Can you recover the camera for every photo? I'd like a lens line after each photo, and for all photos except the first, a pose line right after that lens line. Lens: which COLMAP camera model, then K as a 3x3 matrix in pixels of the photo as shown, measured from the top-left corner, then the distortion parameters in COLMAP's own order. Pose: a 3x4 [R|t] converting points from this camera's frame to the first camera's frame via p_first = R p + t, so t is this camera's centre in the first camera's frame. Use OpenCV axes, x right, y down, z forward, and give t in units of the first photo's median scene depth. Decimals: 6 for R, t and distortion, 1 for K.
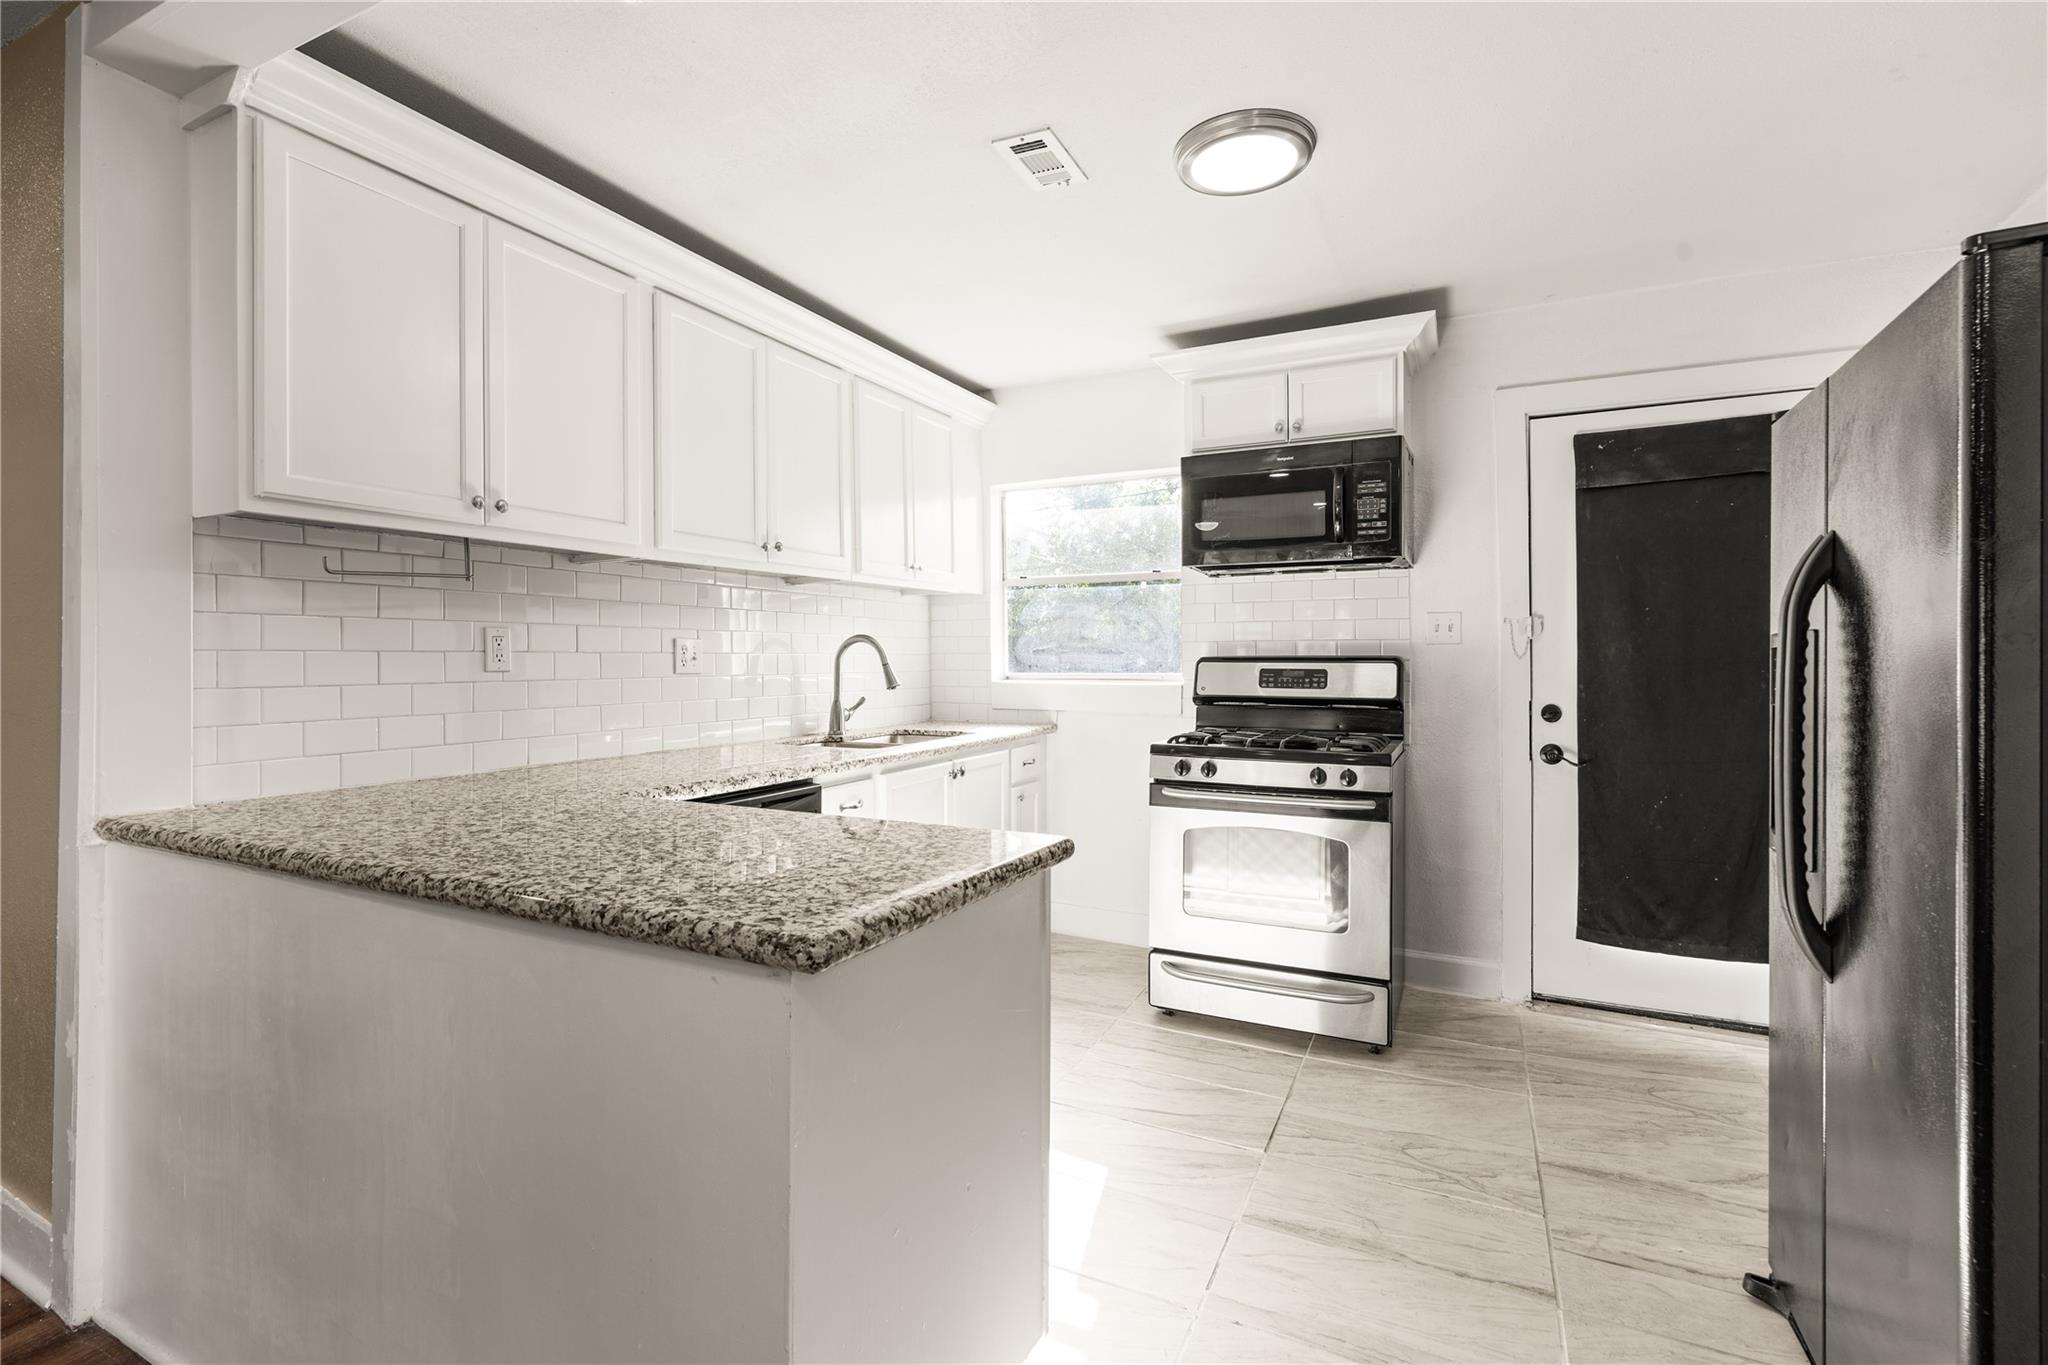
lens RADIAL K [[923.8, 0, 1023.7], [0, 923.8, 665.7], [0, 0, 1]] dist [-0.006529, 0.001176]
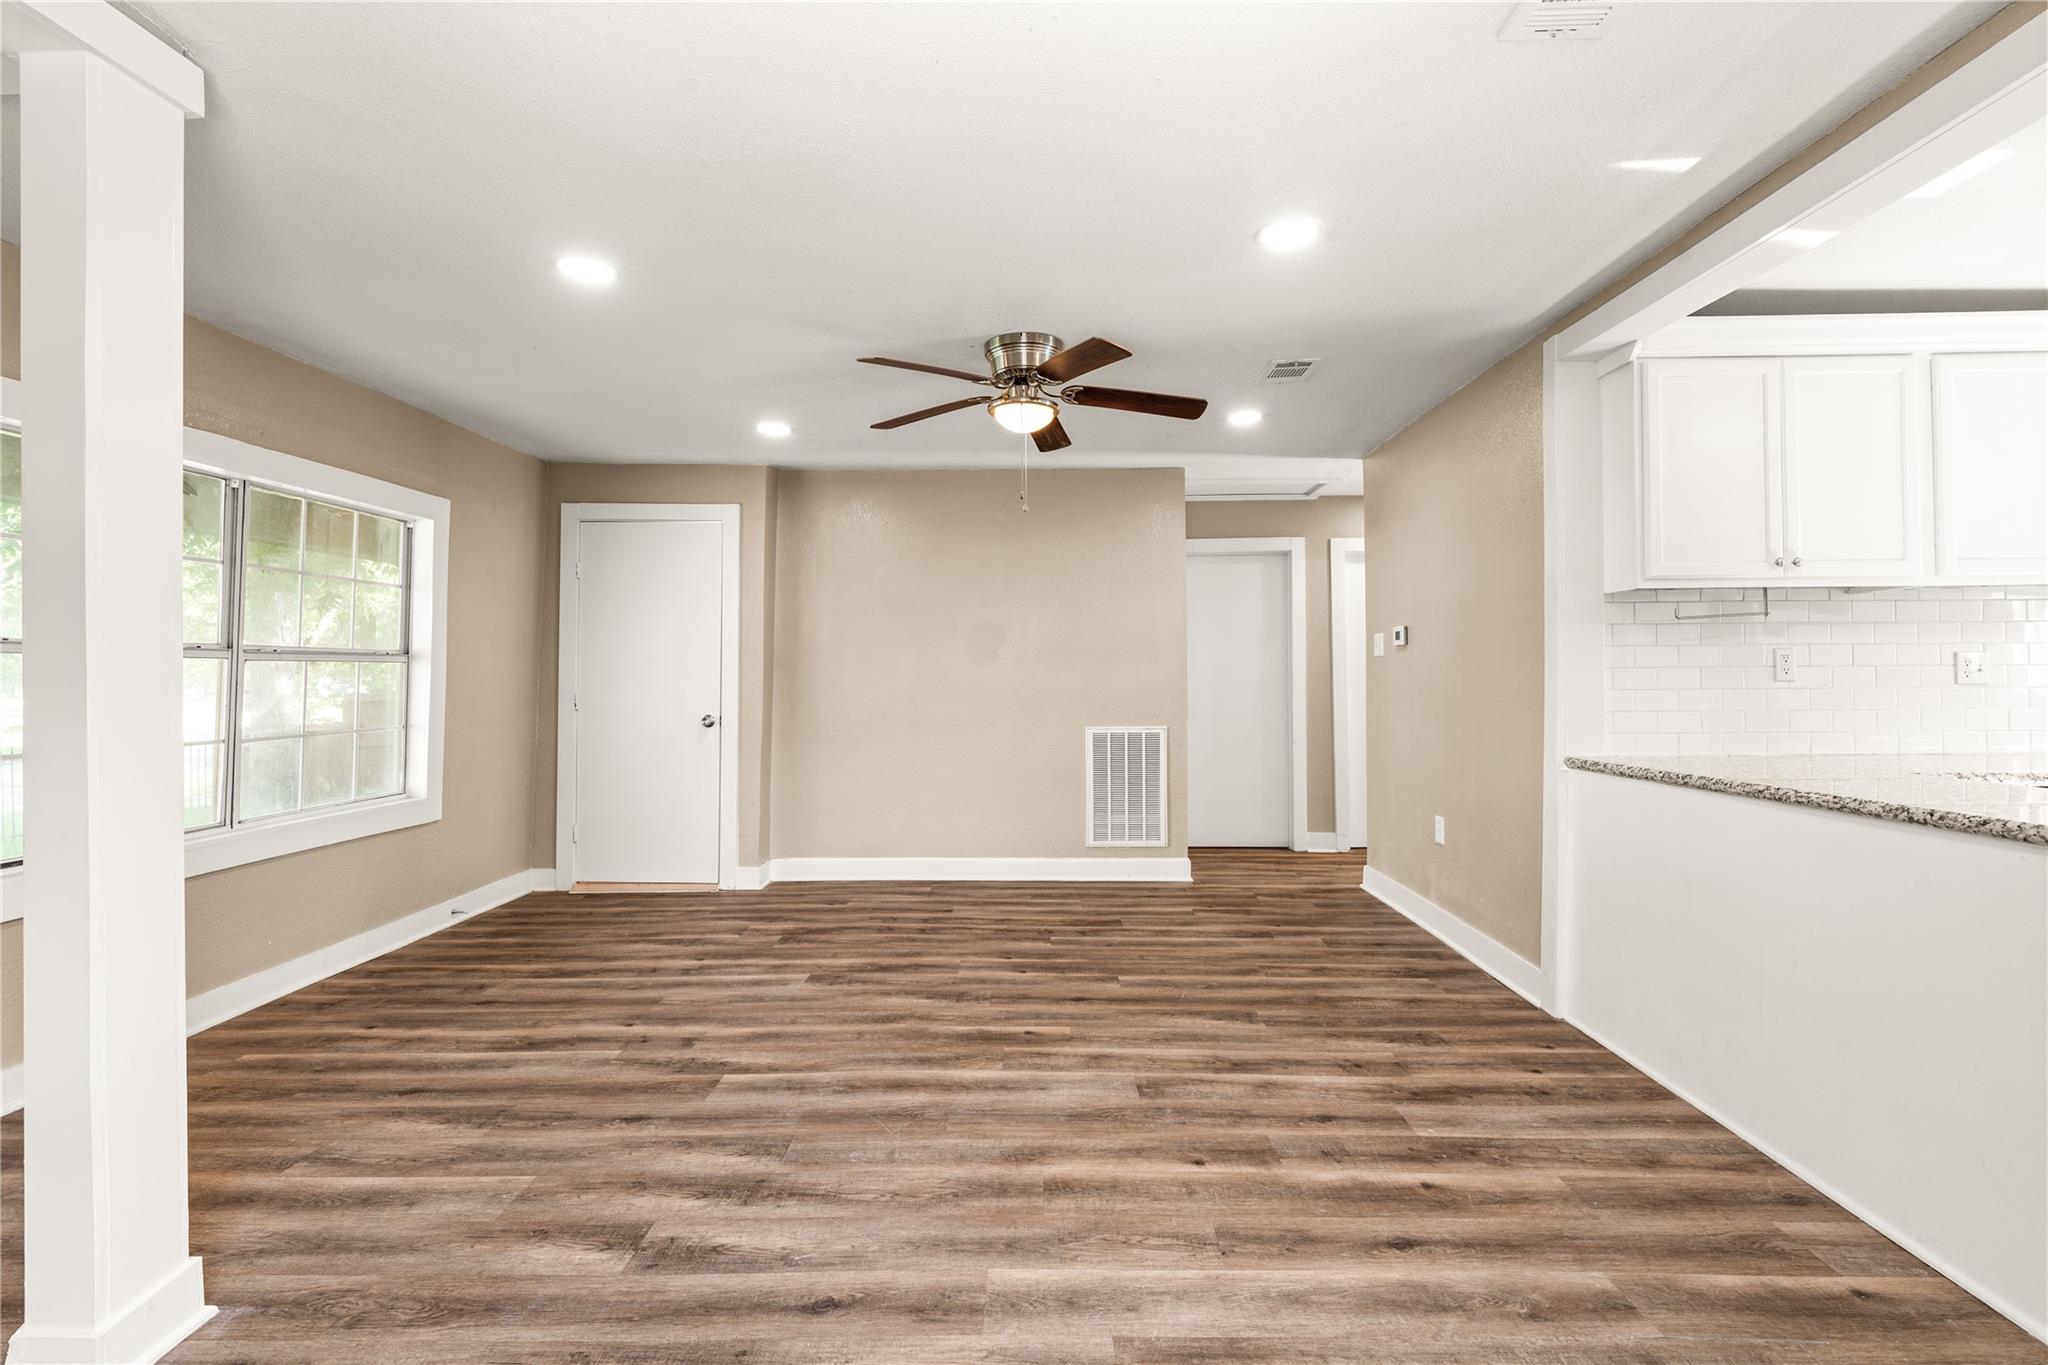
lens RADIAL K [[923.8, 0, 1023.7], [0, 923.8, 665.7], [0, 0, 1]] dist [-0.006529, 0.001176]
pose [[0.422570, -0.017030, -0.906170, 0.145232], [-0.000497, 0.999819, -0.019022, 0.008084], [0.906330, 0.008489, 0.422485, -0.472989]]
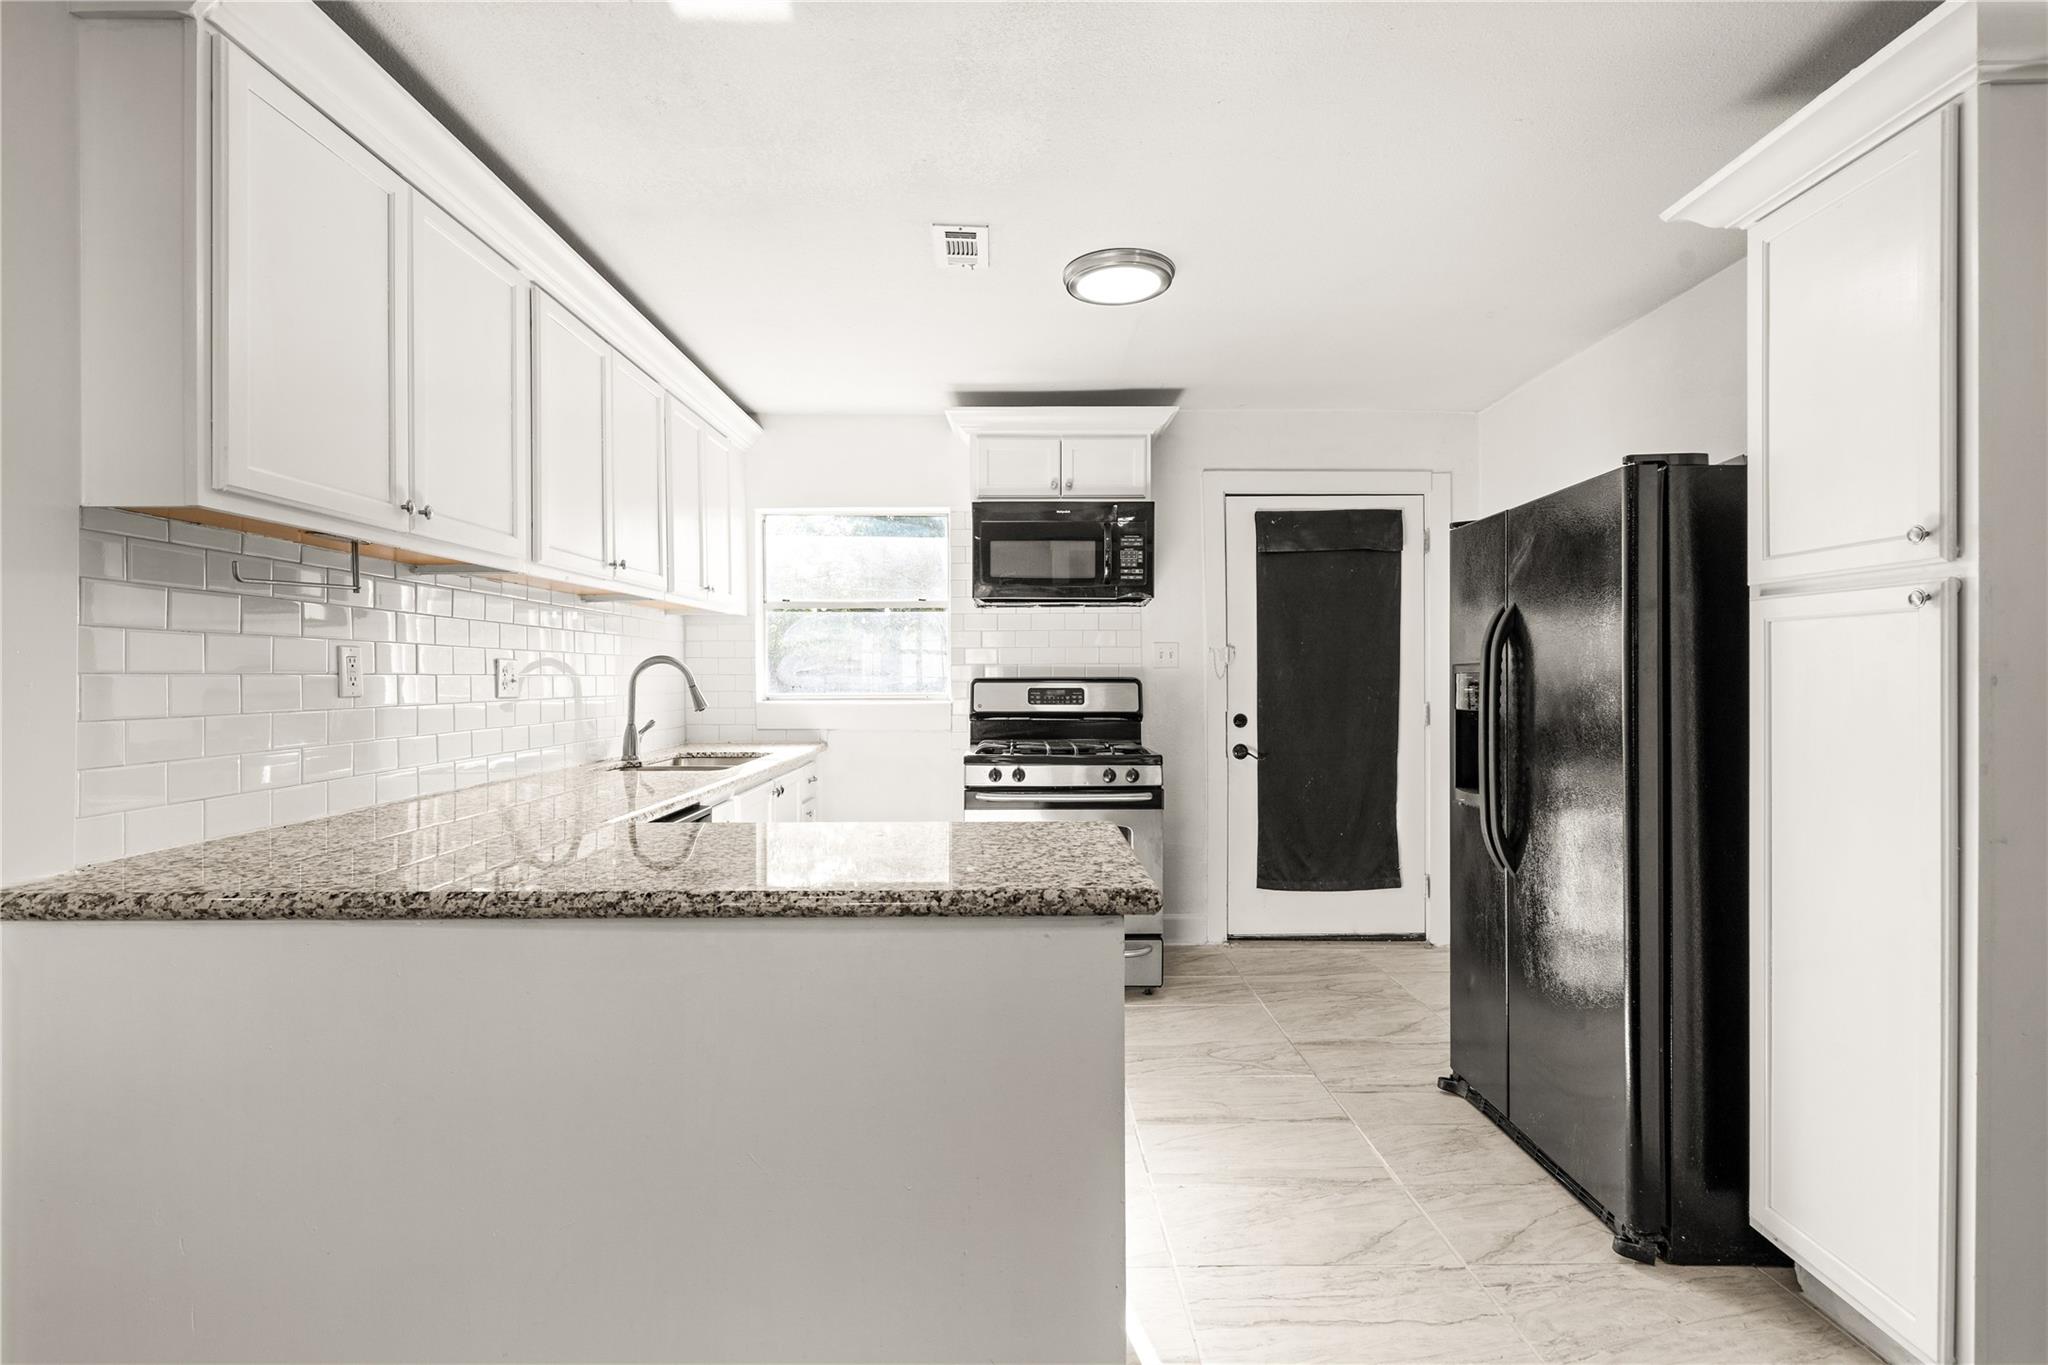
lens RADIAL K [[922.6, 0, 1024.0], [0, 922.6, 682.5], [0, 0, 1]] dist [-0.008072, 0.000475]
pose [[0.892647, -0.003432, 0.450743, -0.327003], [0.004403, 0.999990, -0.001106, -0.003017], [-0.450734, 0.002972, 0.892653, -0.042655]]
